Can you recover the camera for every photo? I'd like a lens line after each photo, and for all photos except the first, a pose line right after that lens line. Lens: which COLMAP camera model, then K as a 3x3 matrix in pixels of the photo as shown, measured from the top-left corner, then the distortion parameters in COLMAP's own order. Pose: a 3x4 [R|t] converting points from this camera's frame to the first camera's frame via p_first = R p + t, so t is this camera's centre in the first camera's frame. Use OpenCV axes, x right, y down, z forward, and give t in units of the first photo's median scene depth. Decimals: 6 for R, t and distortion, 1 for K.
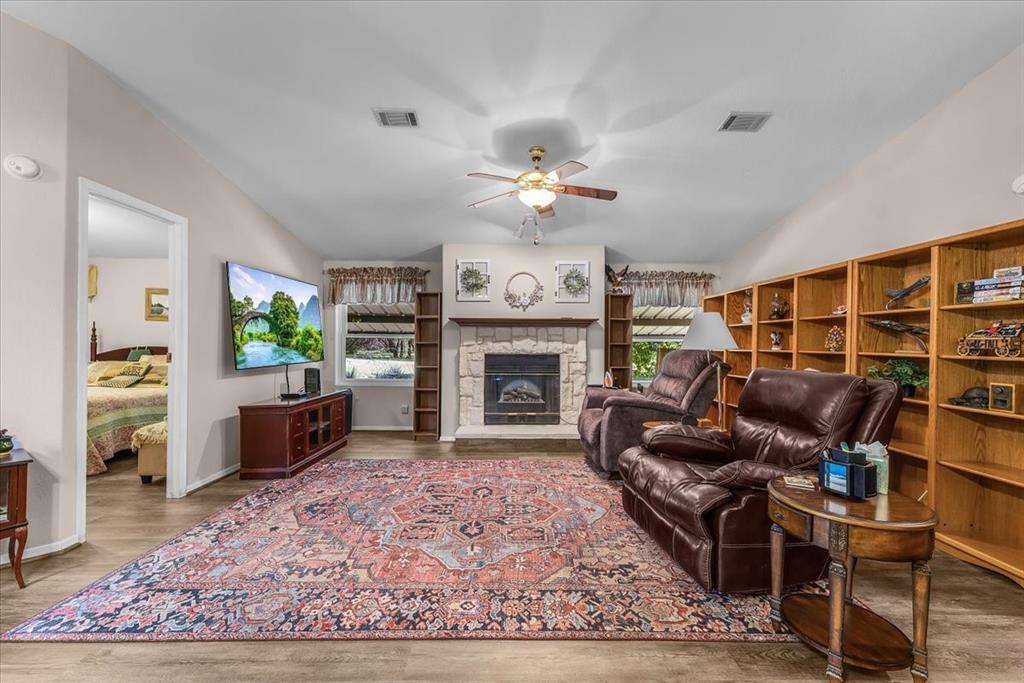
lens RADIAL K [[437.7, 0, 516.7], [0, 437.7, 340.4], [0, 0, 1]] dist [0.010324, -0.000751]
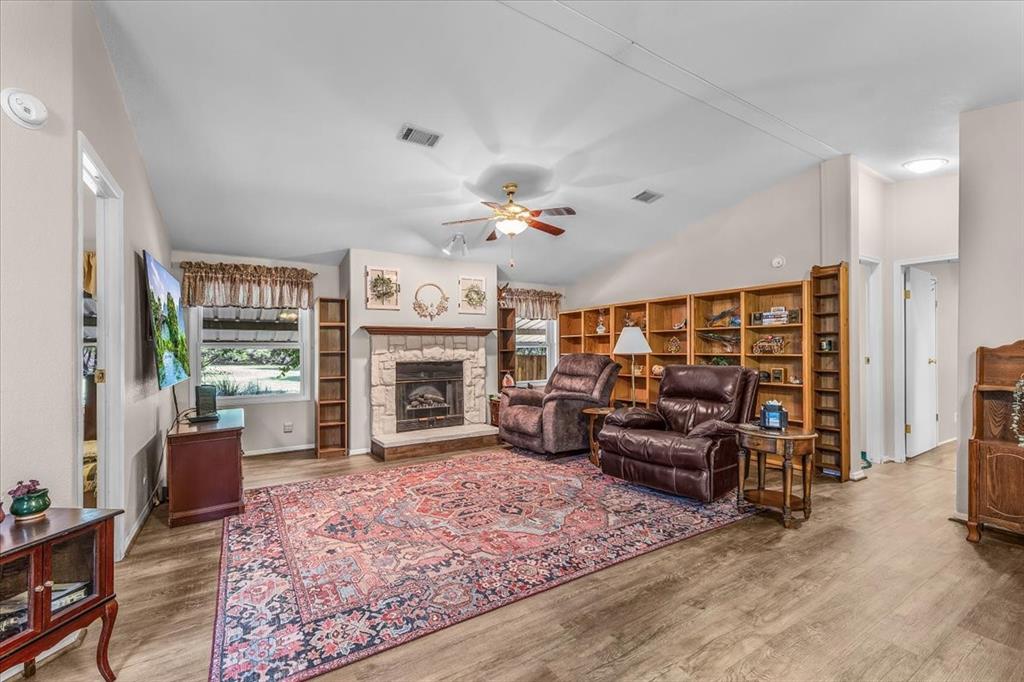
lens RADIAL K [[437.7, 0, 516.4], [0, 437.7, 347.8], [0, 0, 1]] dist [0.010324, -0.000751]
pose [[0.850397, -0.009843, 0.526050, -0.582390], [0.009682, 0.999948, 0.003059, -0.004469], [-0.526053, 0.002492, 0.850448, -0.005634]]
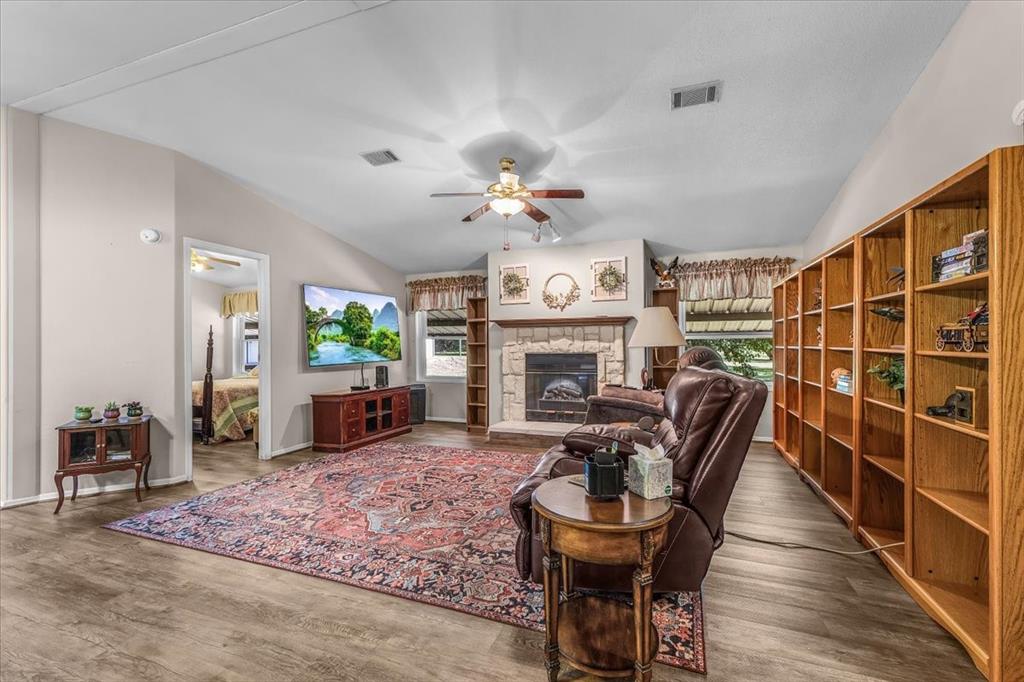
lens RADIAL K [[437.7, 0, 514.1], [0, 437.7, 341.8], [0, 0, 1]] dist [0.010324, -0.000751]
pose [[0.929348, -0.016360, -0.368841, 0.463446], [0.017358, 0.999849, -0.000614, 0.004584], [0.368796, -0.005832, 0.929492, 0.016309]]
